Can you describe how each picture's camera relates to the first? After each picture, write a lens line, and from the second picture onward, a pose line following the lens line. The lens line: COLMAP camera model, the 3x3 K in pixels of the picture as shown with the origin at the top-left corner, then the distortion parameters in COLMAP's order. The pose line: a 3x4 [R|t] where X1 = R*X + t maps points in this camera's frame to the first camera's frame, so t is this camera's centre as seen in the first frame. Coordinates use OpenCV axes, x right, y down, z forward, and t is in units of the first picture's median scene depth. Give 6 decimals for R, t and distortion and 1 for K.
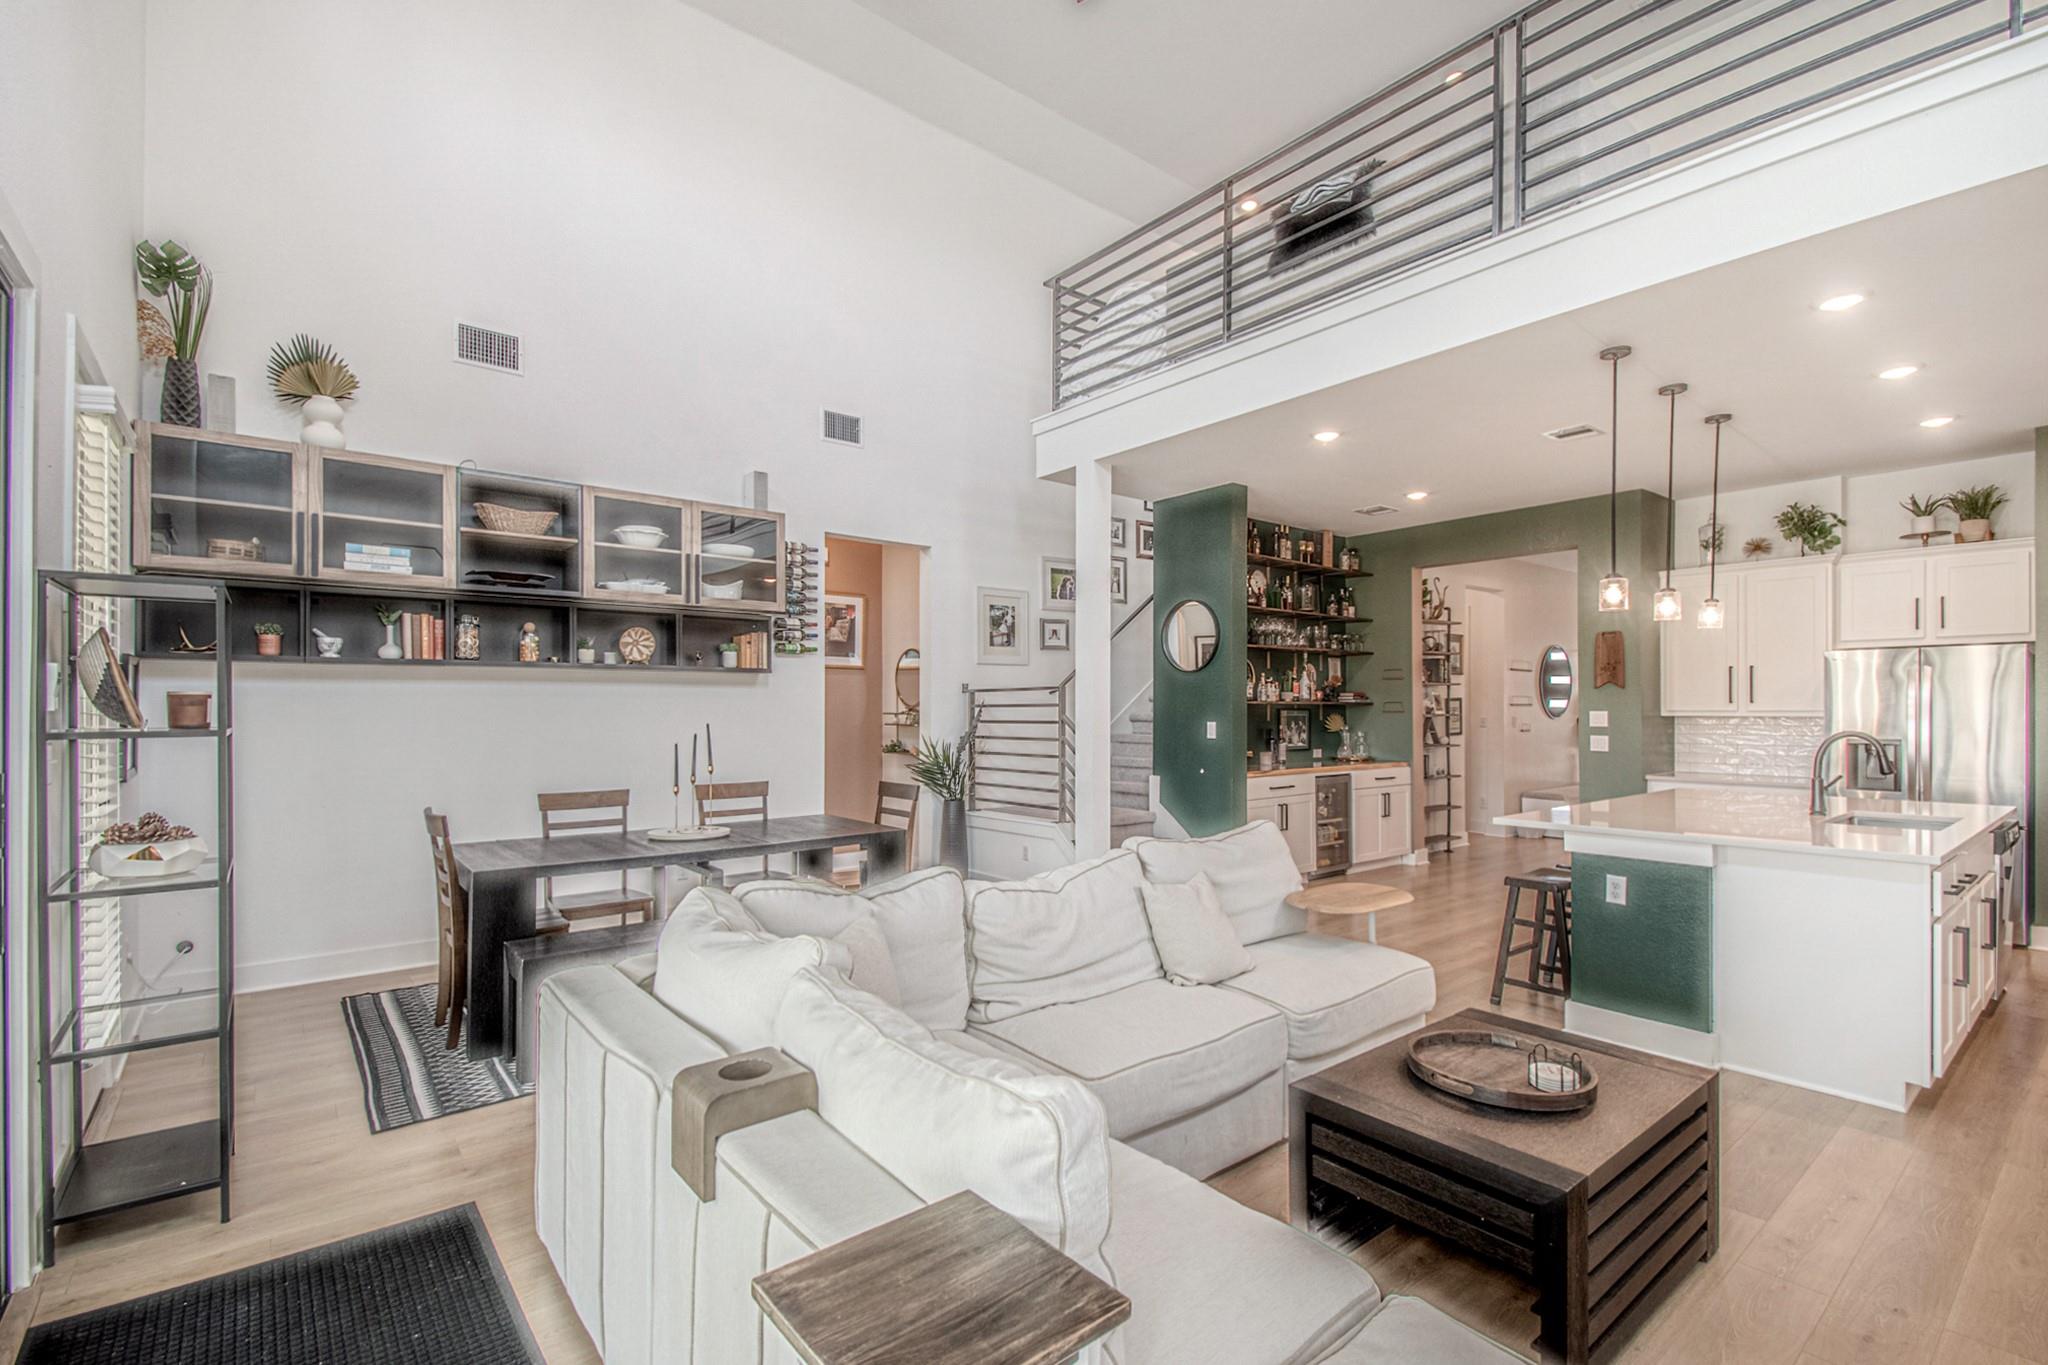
lens RADIAL K [[917.5, 0, 1073.8], [0, 917.5, 691.5], [0, 0, 1]] dist [0.016726, -0.008054]
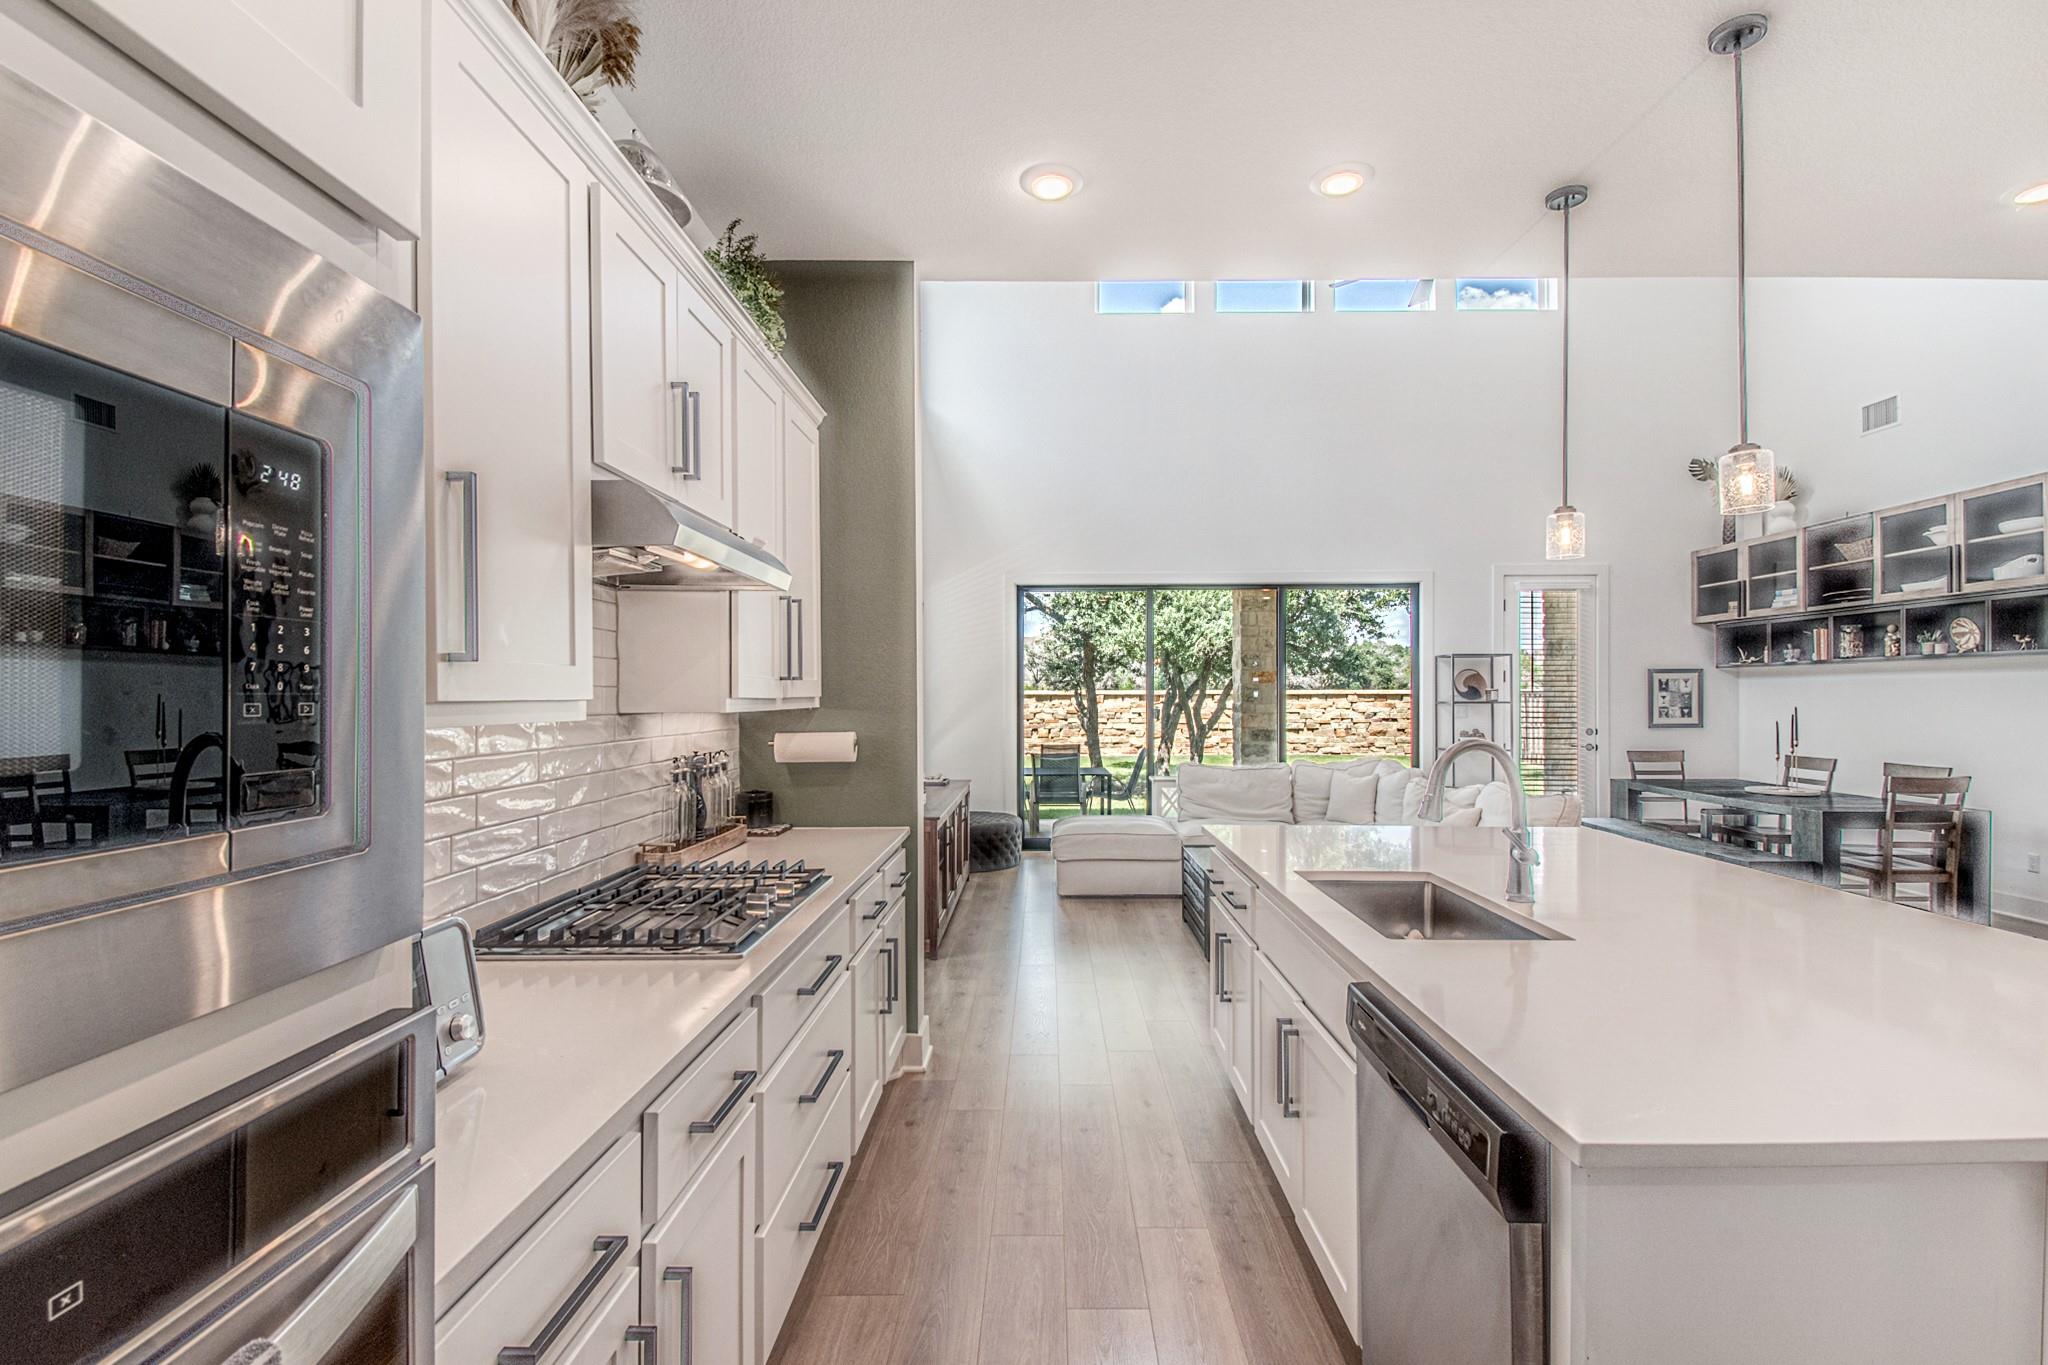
lens RADIAL K [[917.5, 0, 1030.1], [0, 917.5, 693.4], [0, 0, 1]] dist [0.016726, -0.008054]
pose [[-0.679685, 0.000246, -0.733504, 1.086061], [0.013214, 0.999842, -0.011909, 0.017174], [0.733385, -0.017787, -0.679581, 0.961236]]
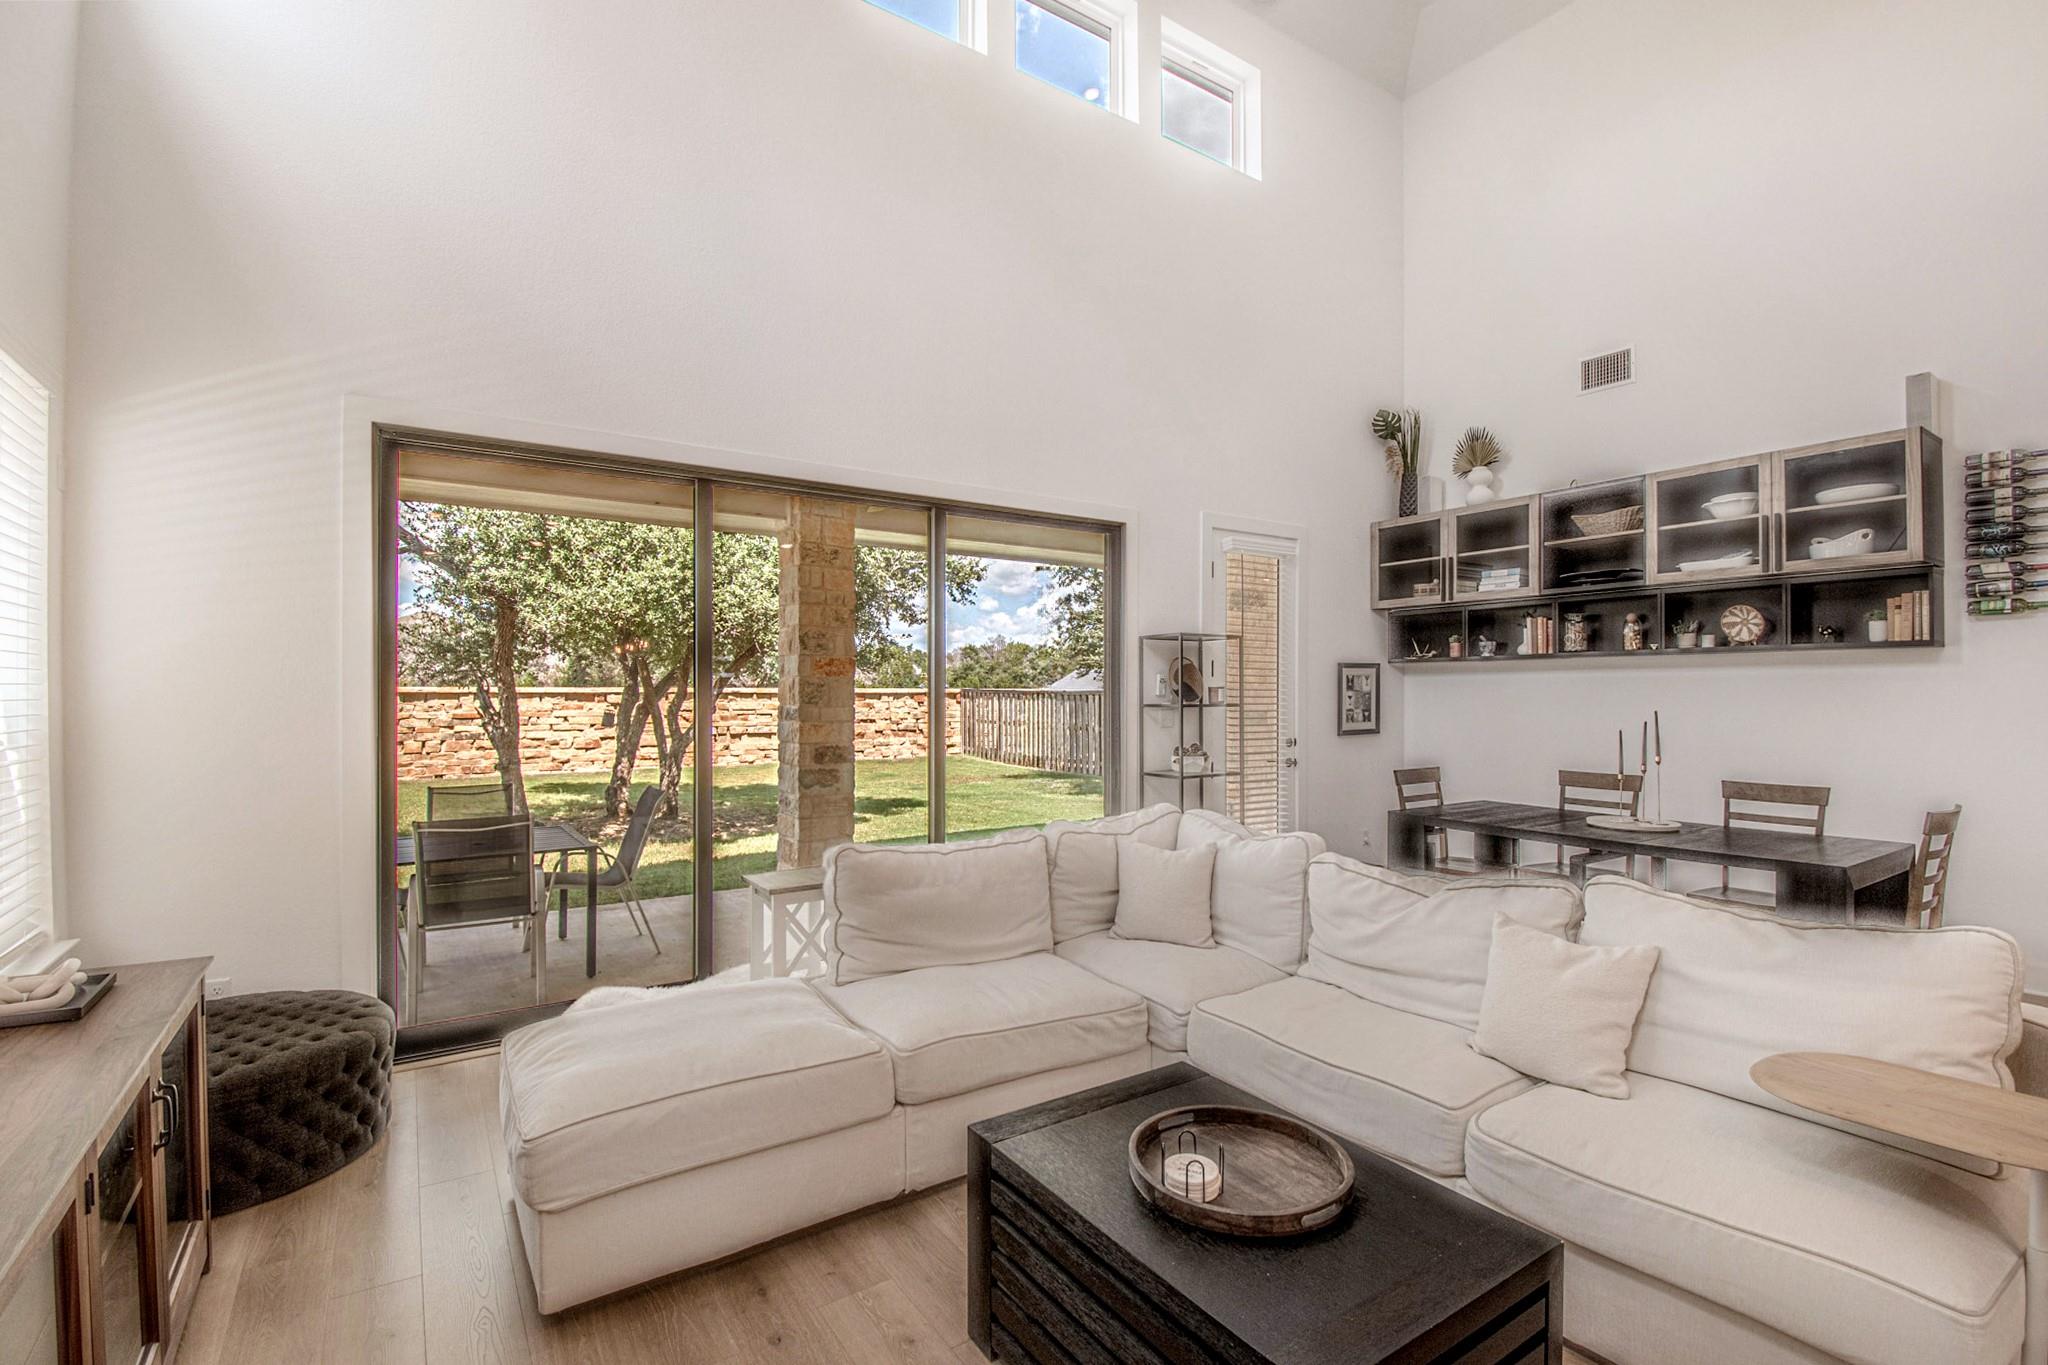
lens RADIAL K [[917.5, 0, 1024.9], [0, 917.5, 695.3], [0, 0, 1]] dist [0.016726, -0.008054]
pose [[-0.139136, 0.001431, -0.990272, 0.549681], [0.013529, 0.999908, -0.000456, 0.010592], [0.990181, -0.013461, -0.139142, 0.436680]]
